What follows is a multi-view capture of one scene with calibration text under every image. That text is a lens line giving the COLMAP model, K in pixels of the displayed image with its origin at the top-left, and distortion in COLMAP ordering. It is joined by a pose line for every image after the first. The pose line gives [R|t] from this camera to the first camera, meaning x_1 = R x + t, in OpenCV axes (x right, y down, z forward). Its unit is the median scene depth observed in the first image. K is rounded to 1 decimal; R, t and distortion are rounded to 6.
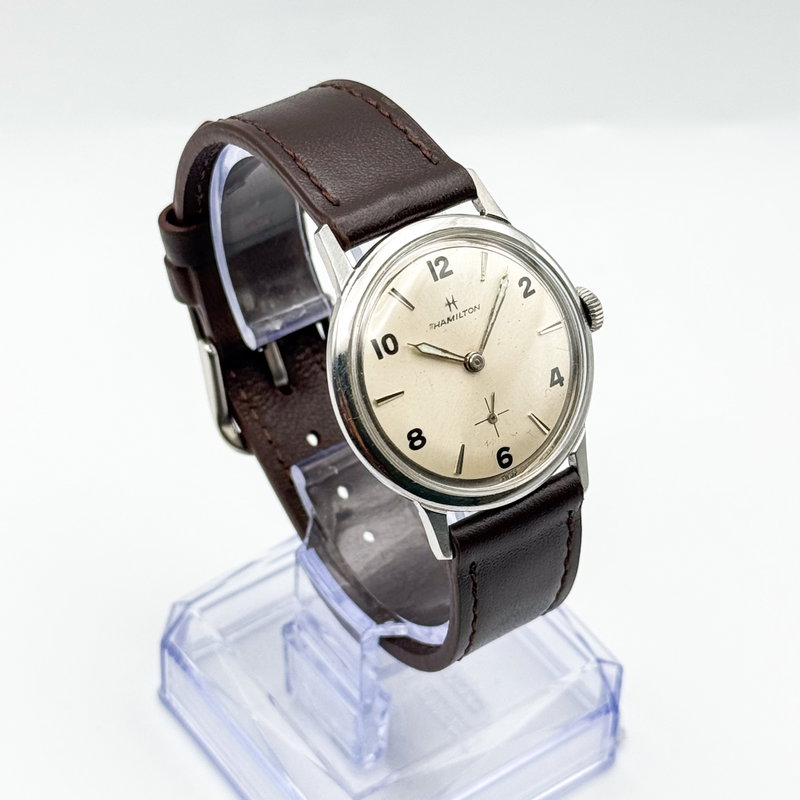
lens RADIAL K [[2249.8, 0, 404.1], [0, 2249.8, 395.4], [0, 0, 1]] dist [0.400461, 0.000000]
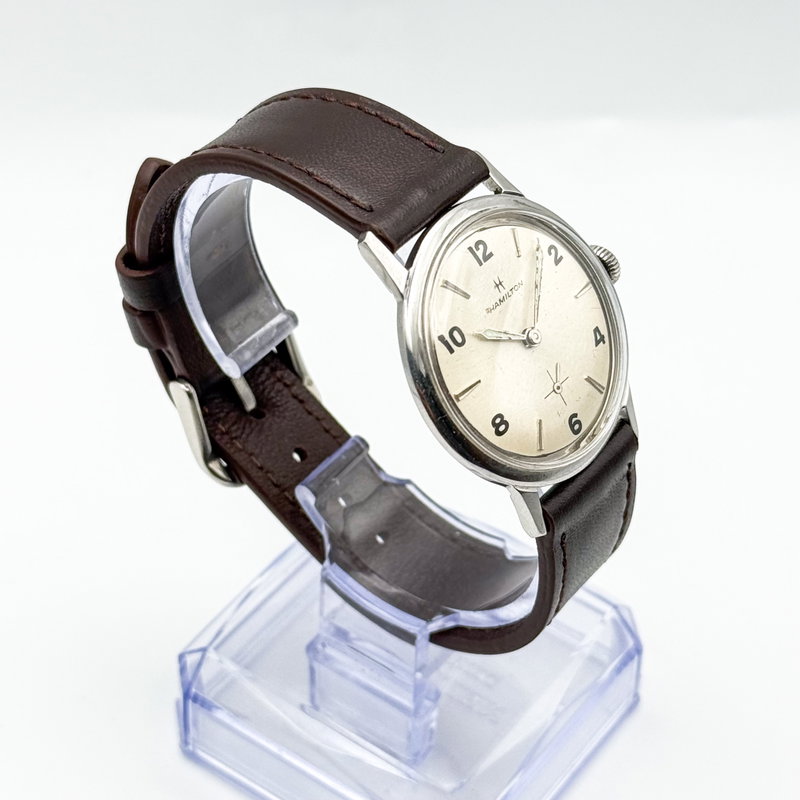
lens RADIAL K [[2249.8, 0, 394.7], [0, 2249.8, 404.8], [0, 0, 1]] dist [0.400461, 0.000000]
pose [[0.950213, -0.214207, 0.226296, -0.254261], [0.211865, 0.976676, 0.034883, -0.032611], [-0.228490, 0.014798, 0.973434, 0.035331]]
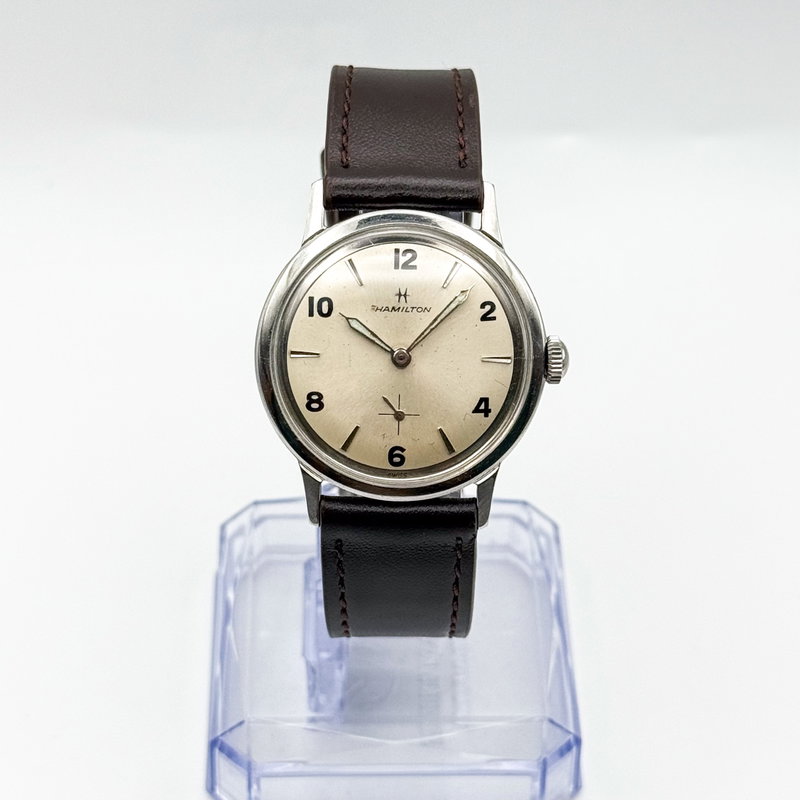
lens RADIAL K [[2249.8, 0, 401.6], [0, 2249.8, 393.7], [0, 0, 1]] dist [0.400461, 0.000000]
pose [[0.817009, 0.381425, -0.432449, 0.467731], [-0.383120, 0.919568, 0.087254, -0.086566], [0.430947, 0.094393, 0.897427, 0.083712]]
